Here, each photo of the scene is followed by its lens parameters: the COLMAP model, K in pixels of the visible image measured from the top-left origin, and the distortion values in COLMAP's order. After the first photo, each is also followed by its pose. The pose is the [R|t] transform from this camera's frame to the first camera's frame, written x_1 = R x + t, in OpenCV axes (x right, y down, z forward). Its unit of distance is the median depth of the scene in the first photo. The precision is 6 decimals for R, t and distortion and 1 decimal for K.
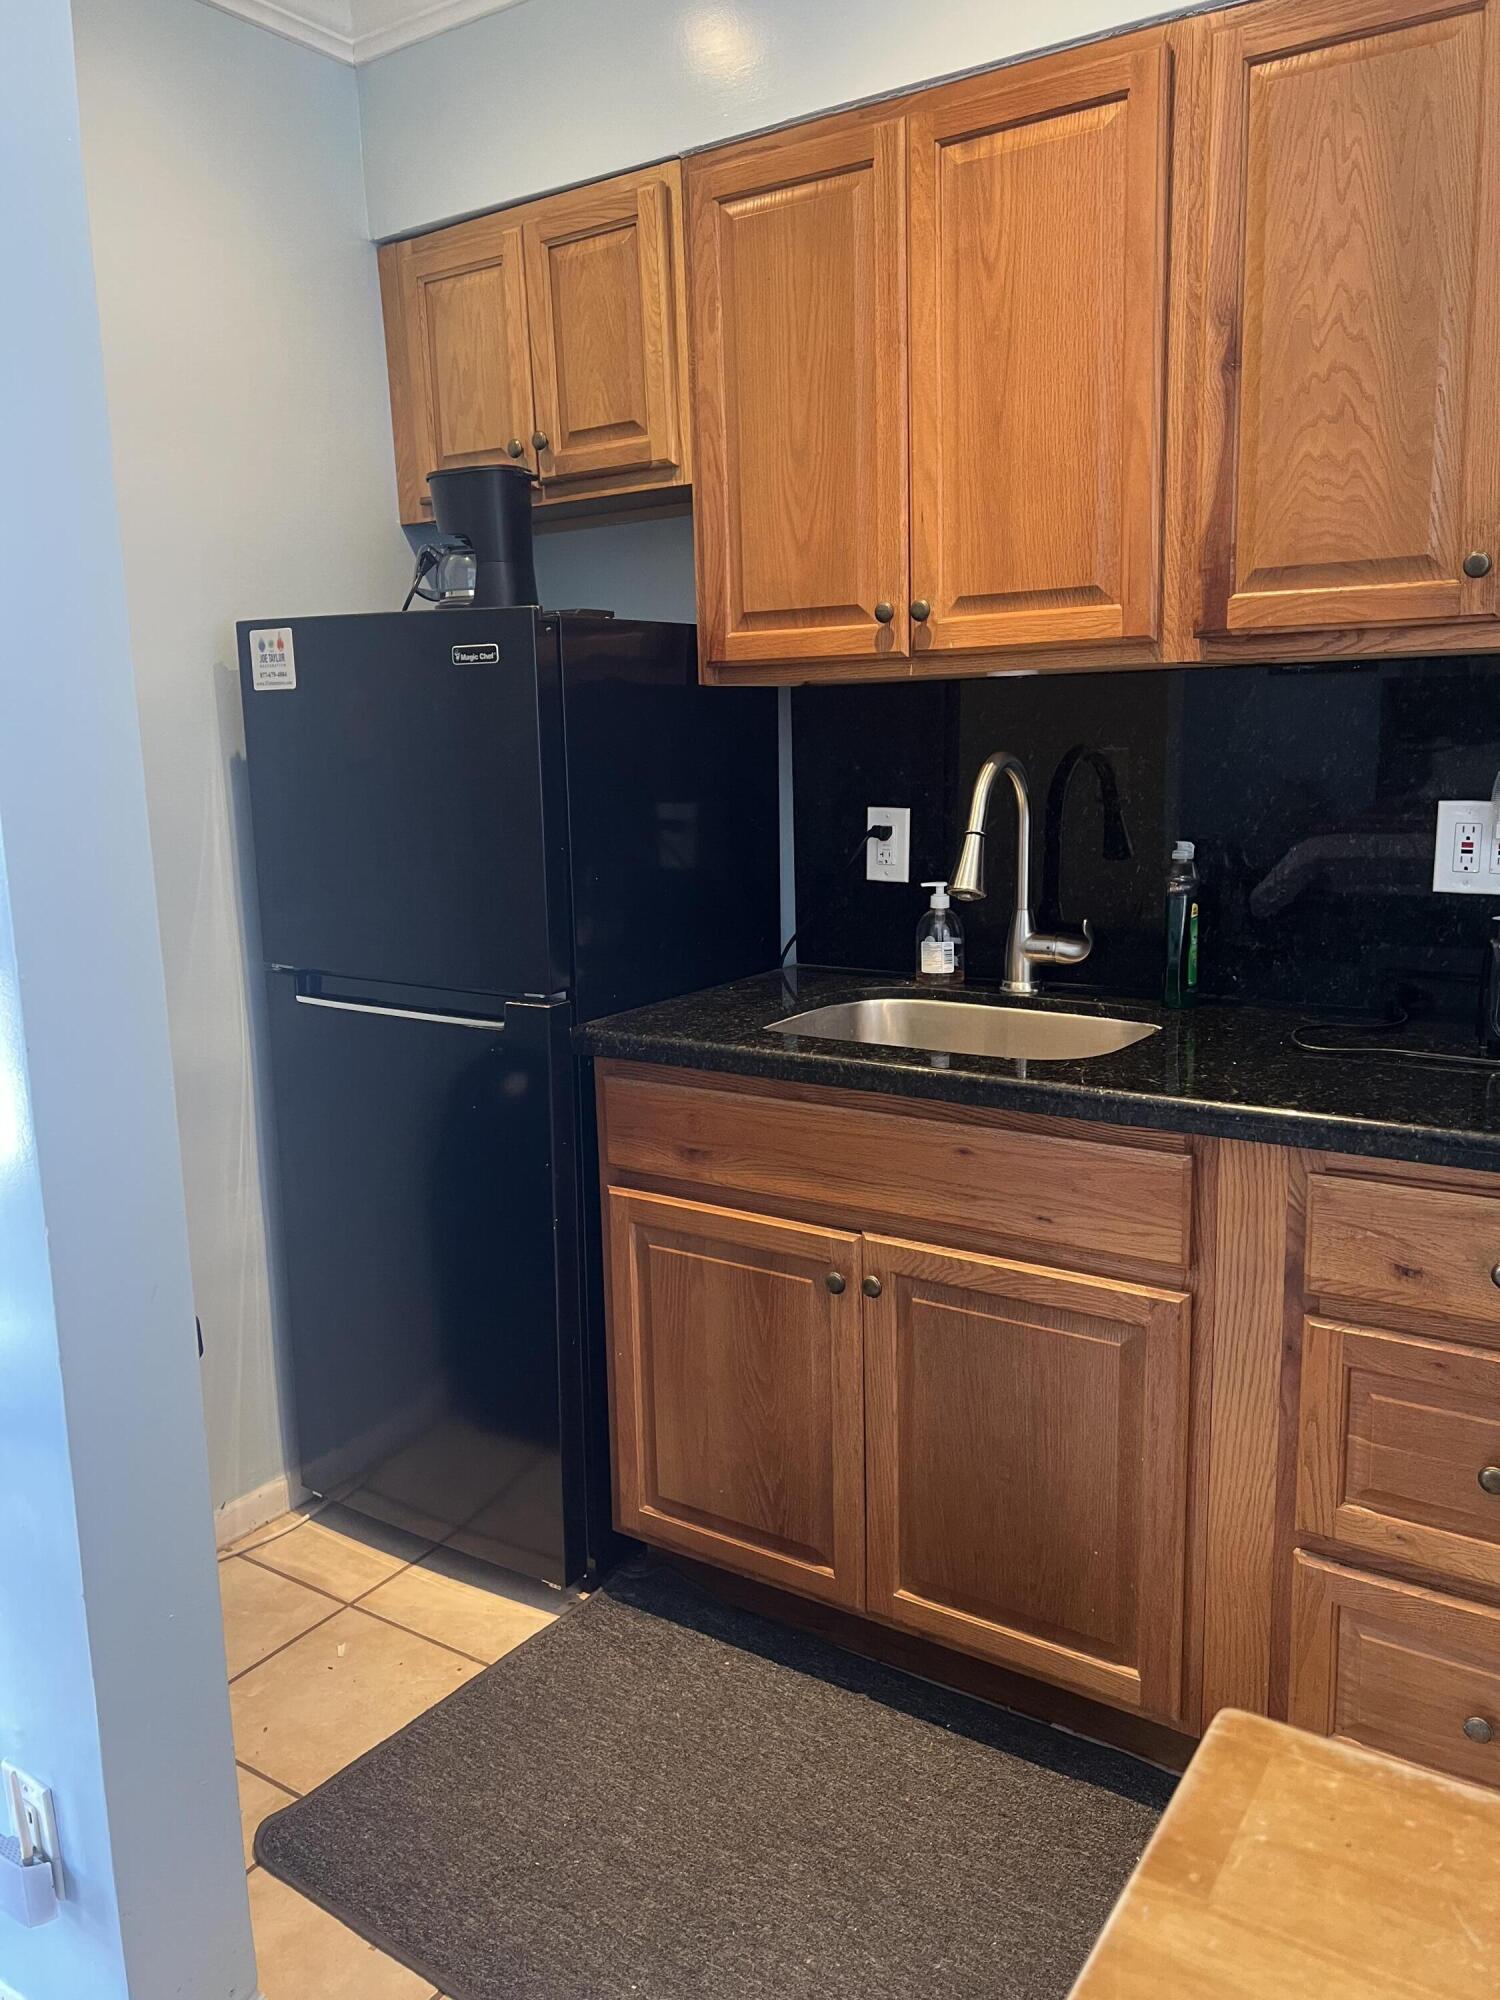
lens RADIAL K [[1494.6, 0, 746.3], [0, 1494.6, 993.8], [0, 0, 1]] dist [0.039809, -0.057454]
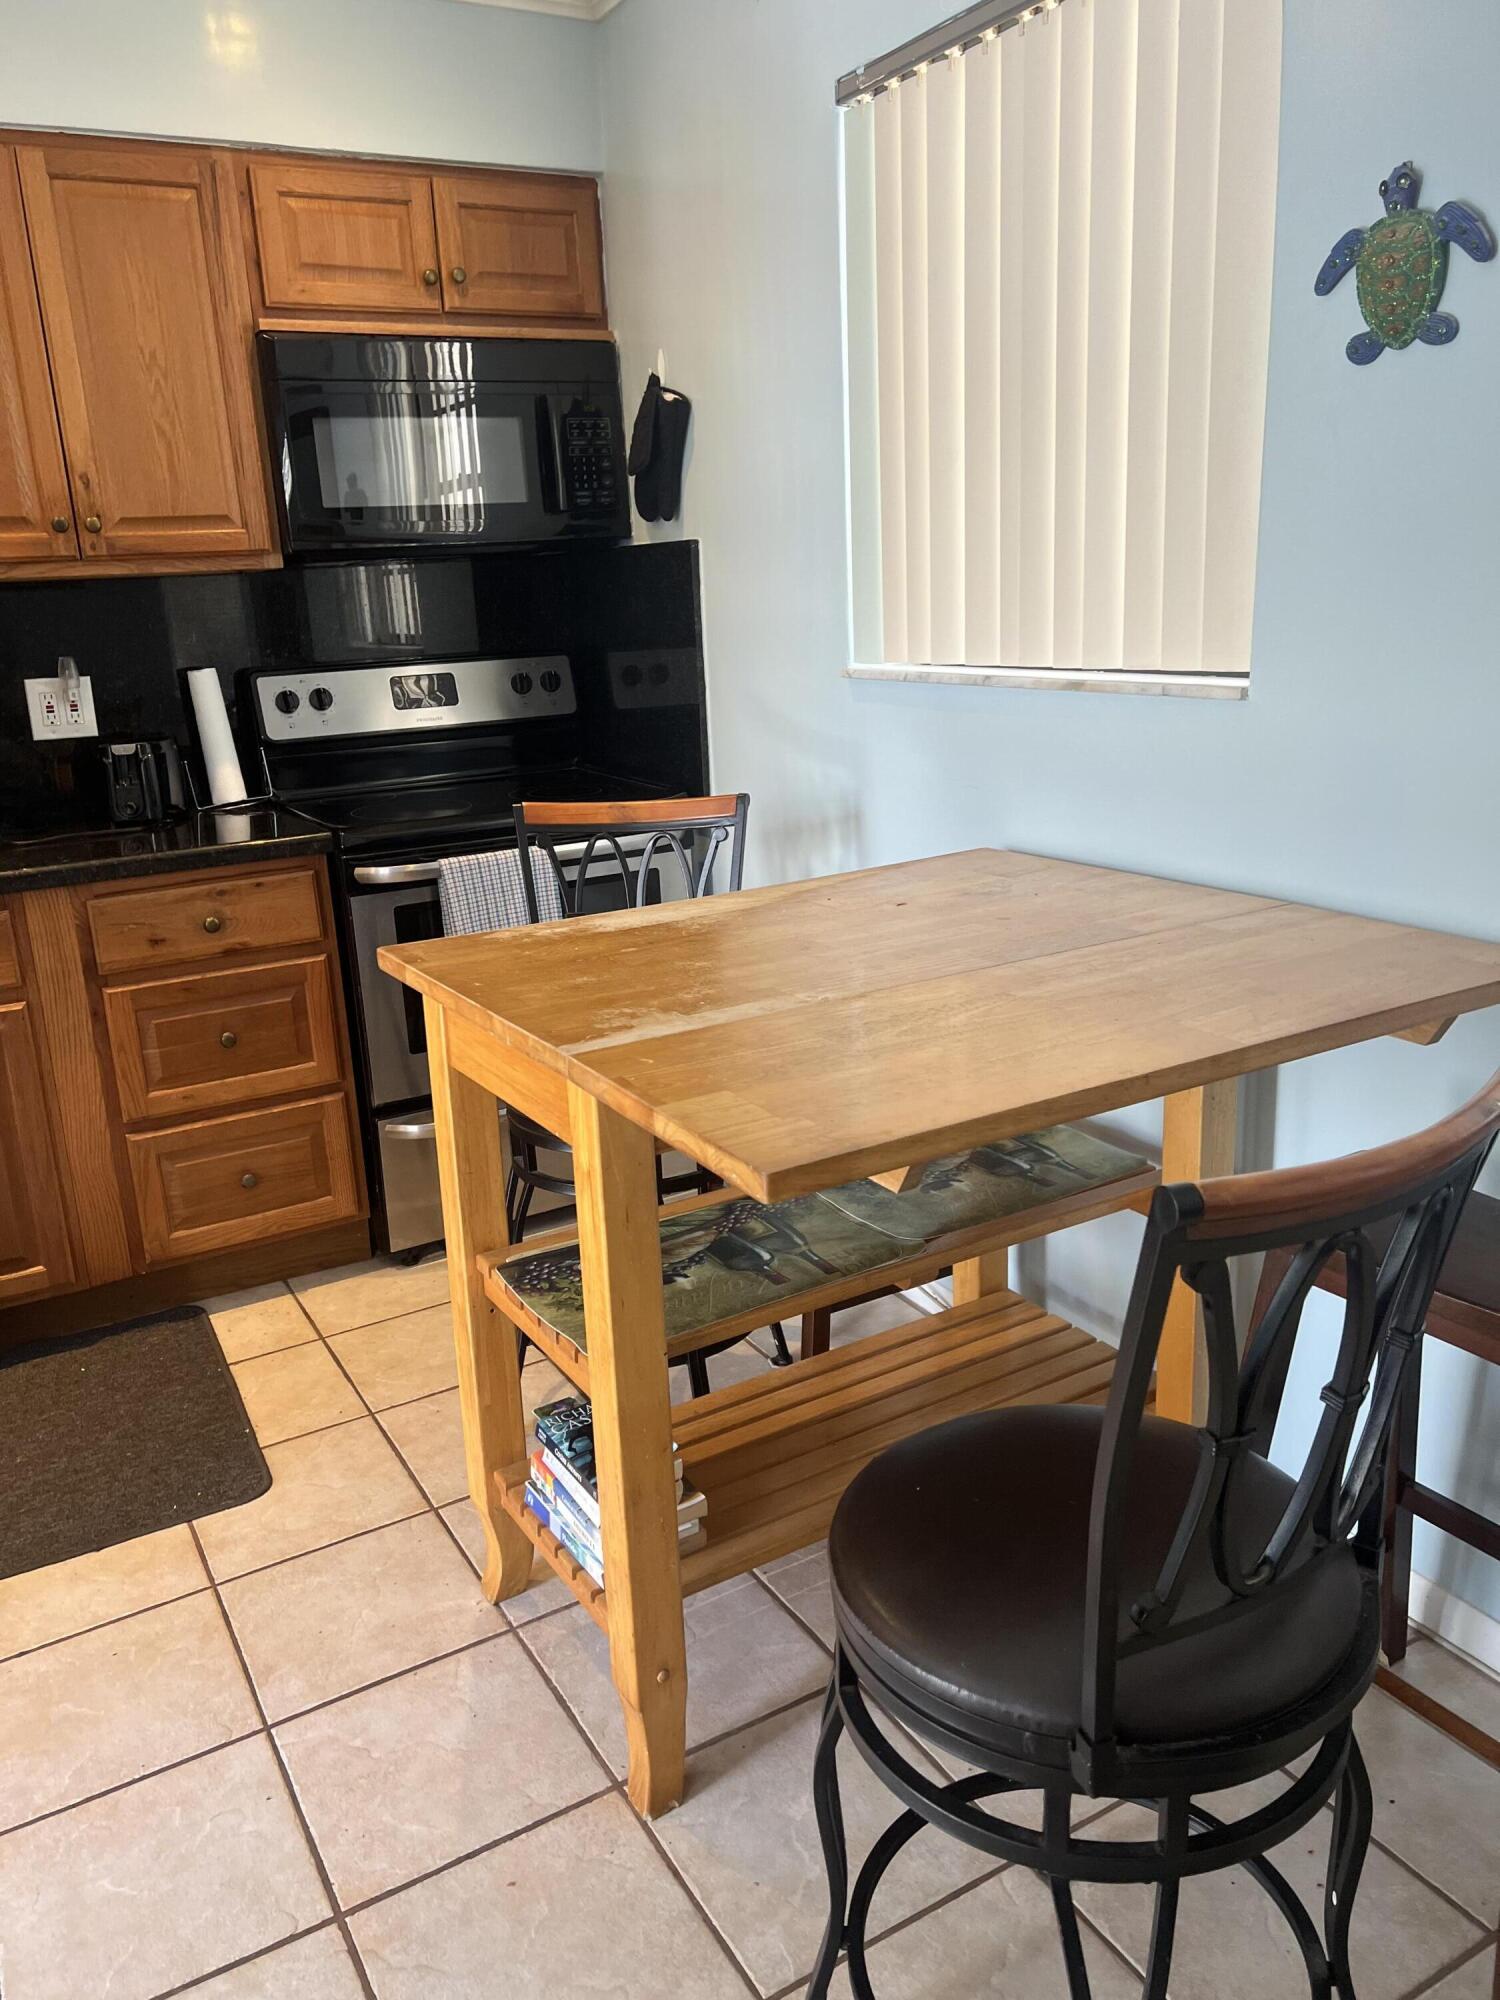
lens RADIAL K [[1510.7, 0, 750.0], [0, 1510.7, 1000.0], [0, 0, 1]] dist [0.048230, -0.064146]
pose [[0.439145, -0.230626, 0.868311, -0.721008], [0.195658, 0.967843, 0.158109, 0.097128], [-0.876852, 0.100459, 0.470147, -0.375104]]
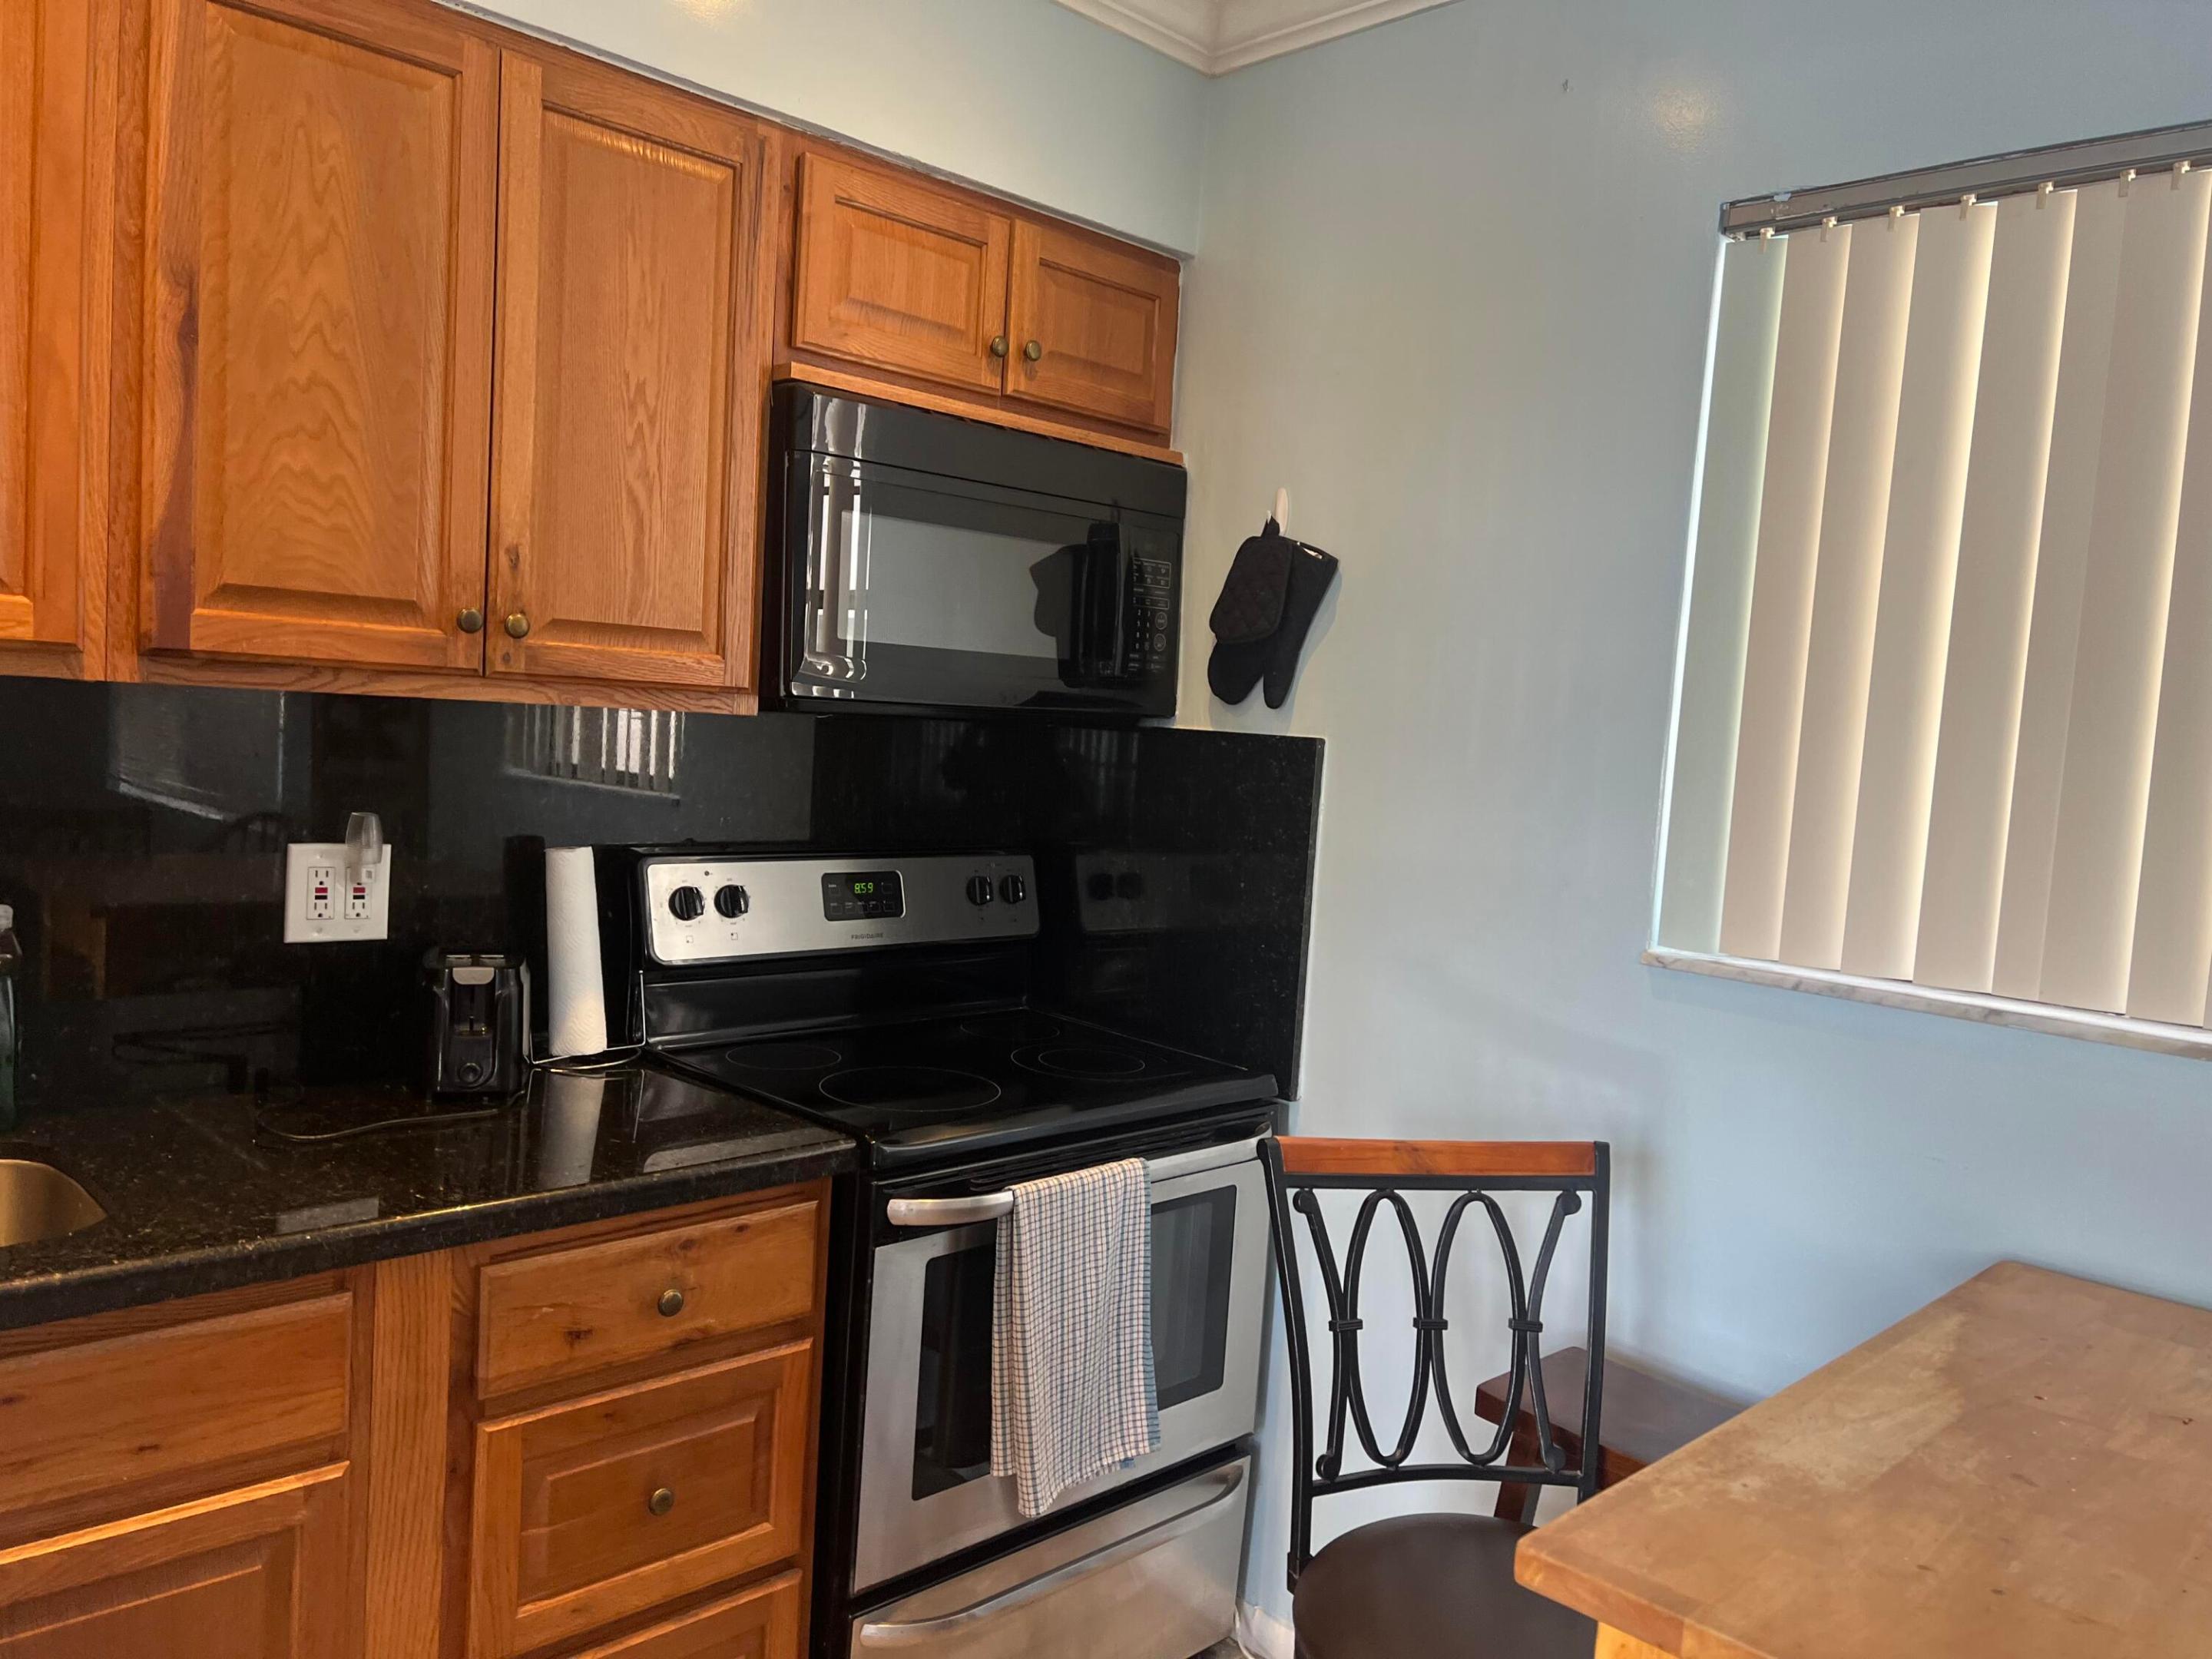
lens RADIAL K [[1670.8, 0, 1102.5], [0, 1670.8, 839.5], [0, 0, 1]] dist [0.048230, -0.064146]
pose [[0.188610, -0.031880, 0.981534, -0.521859], [0.106794, 0.994211, 0.011770, -0.105460], [-0.976228, 0.102602, 0.190923, 0.378750]]
